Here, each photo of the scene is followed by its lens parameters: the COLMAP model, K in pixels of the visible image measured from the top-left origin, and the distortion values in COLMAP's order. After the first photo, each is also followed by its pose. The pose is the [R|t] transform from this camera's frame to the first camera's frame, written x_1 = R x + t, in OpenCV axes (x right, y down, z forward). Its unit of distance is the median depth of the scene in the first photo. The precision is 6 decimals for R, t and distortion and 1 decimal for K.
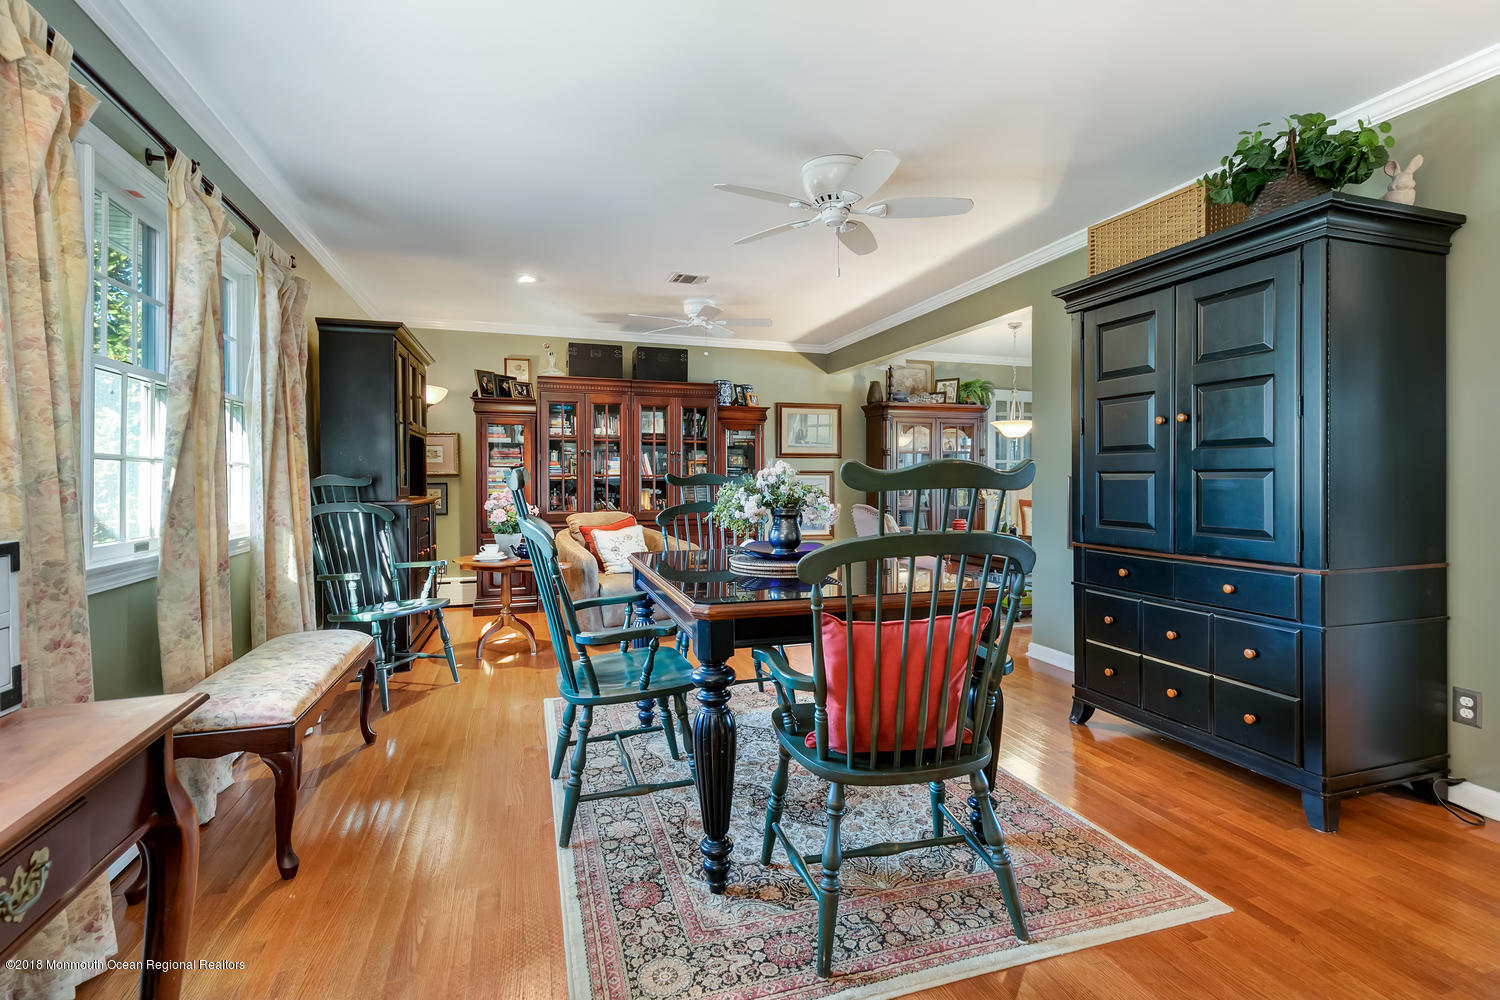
lens RADIAL K [[687.0, 0, 750.1], [0, 687.0, 493.6], [0, 0, 1]] dist [0.004085, 0.000295]
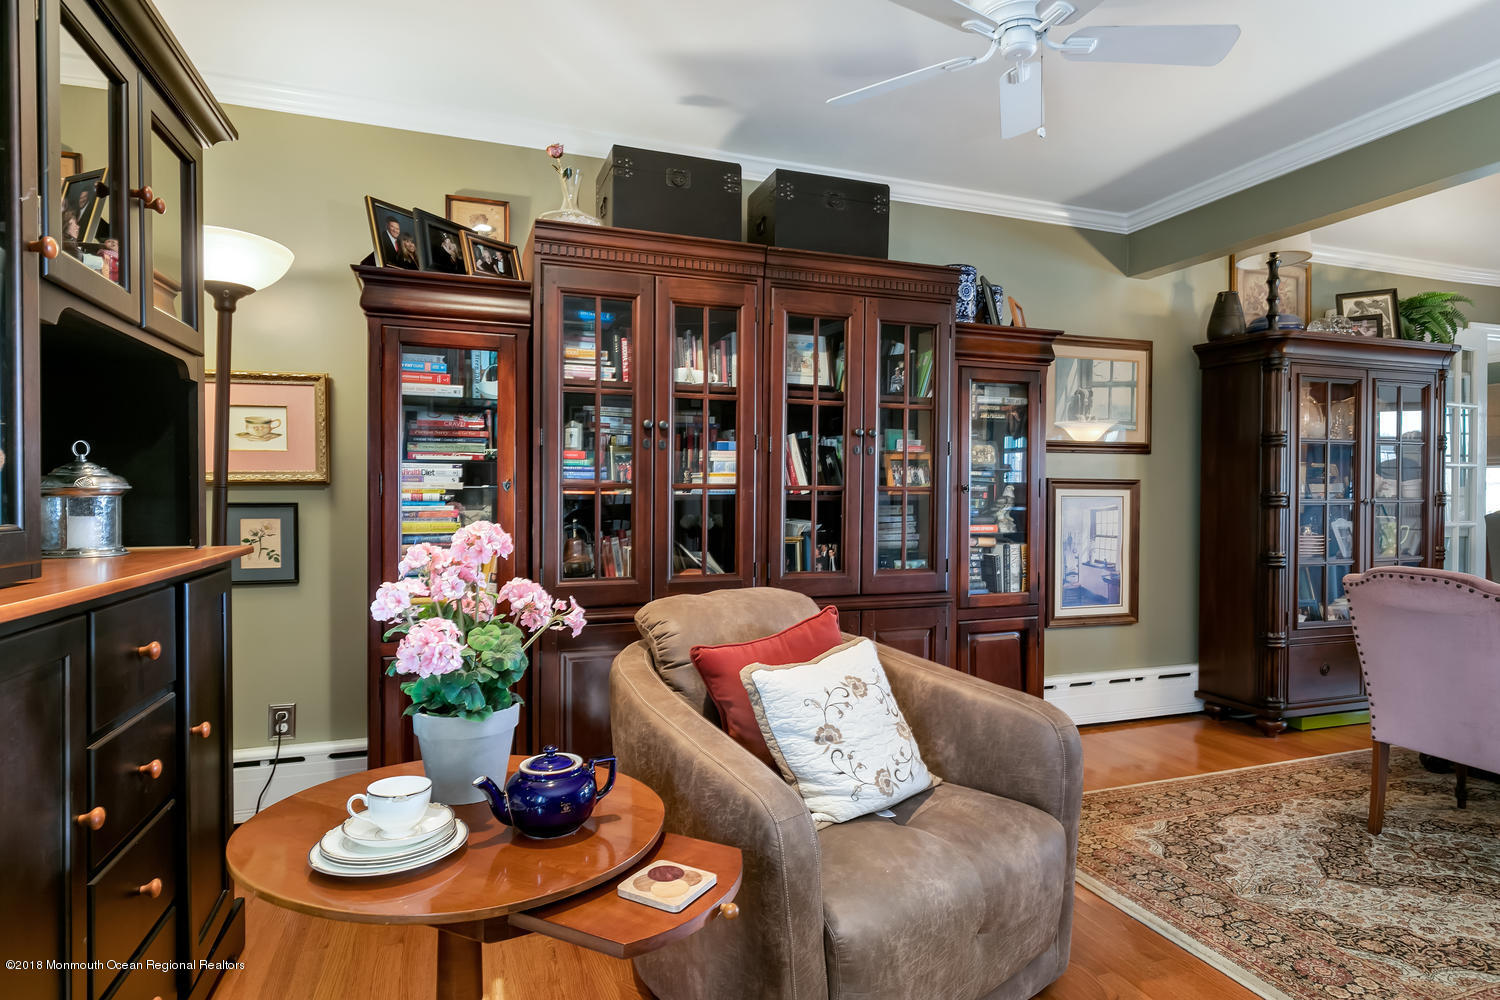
lens RADIAL K [[826.4, 0, 750.0], [0, 826.4, 500.0], [0, 0, 1]] dist [0.001351, 0.000237]
pose [[0.999602, 0.004176, 0.027903, -0.193755], [-0.003708, 0.999852, -0.016803, -0.010983], [-0.027970, 0.016693, 0.999469, 0.520174]]
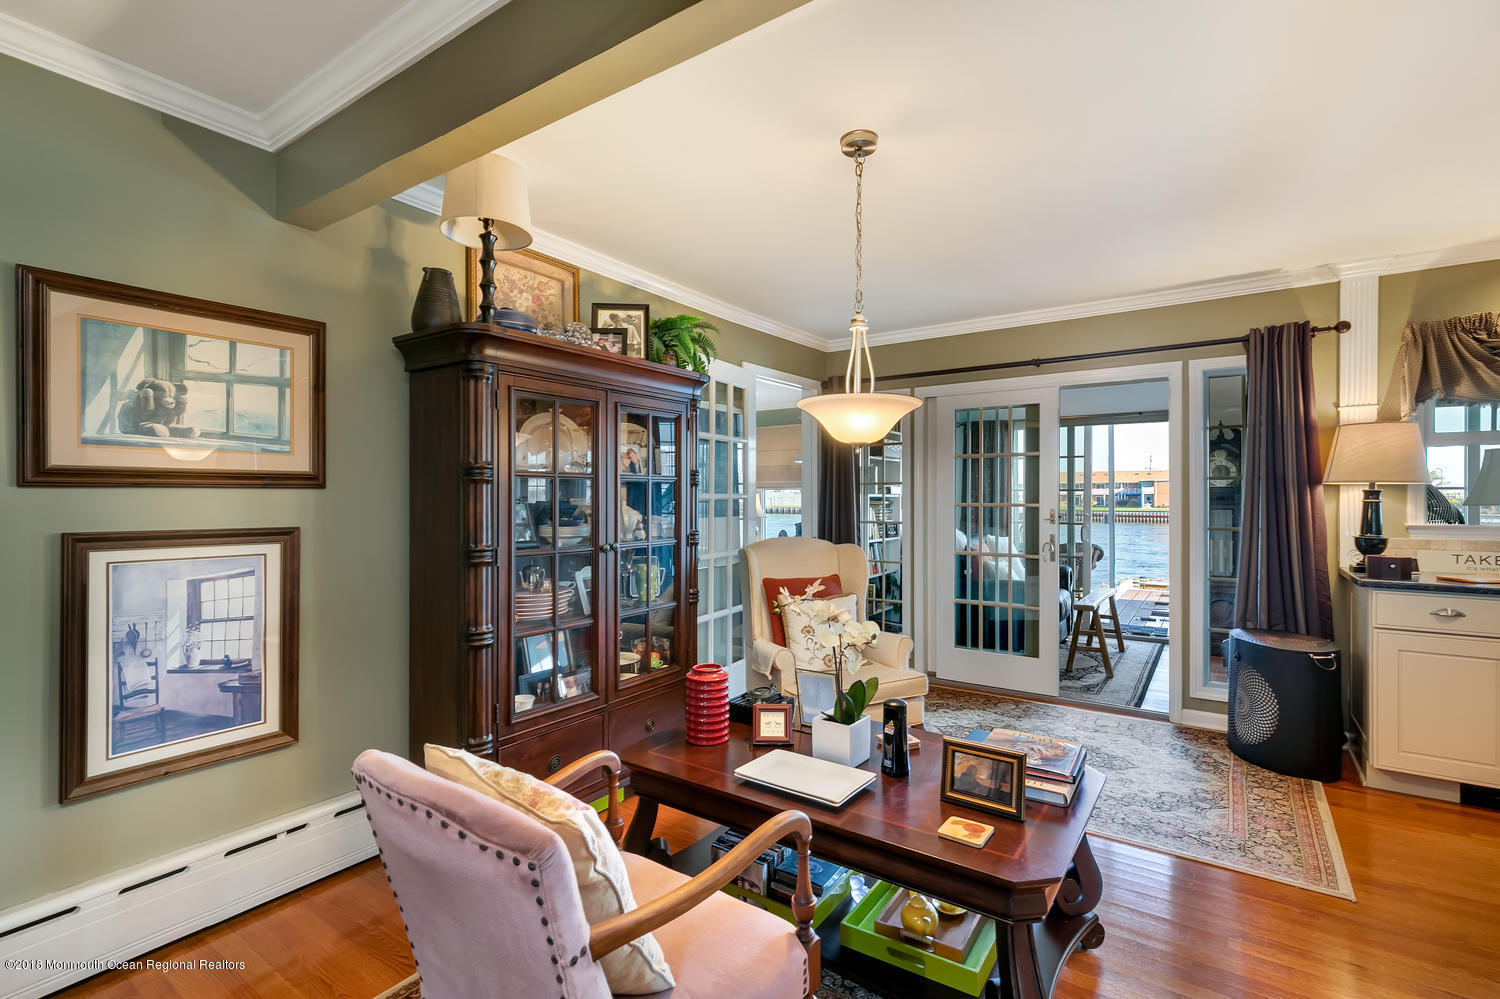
lens RADIAL K [[687.0, 0, 750.1], [0, 687.0, 493.1], [0, 0, 1]] dist [0.004085, 0.000295]
pose [[0.798996, 0.006987, 0.601296, 0.116434], [0.010948, 0.999598, -0.026162, -0.046309], [-0.601237, 0.027487, 0.798598, 0.740781]]
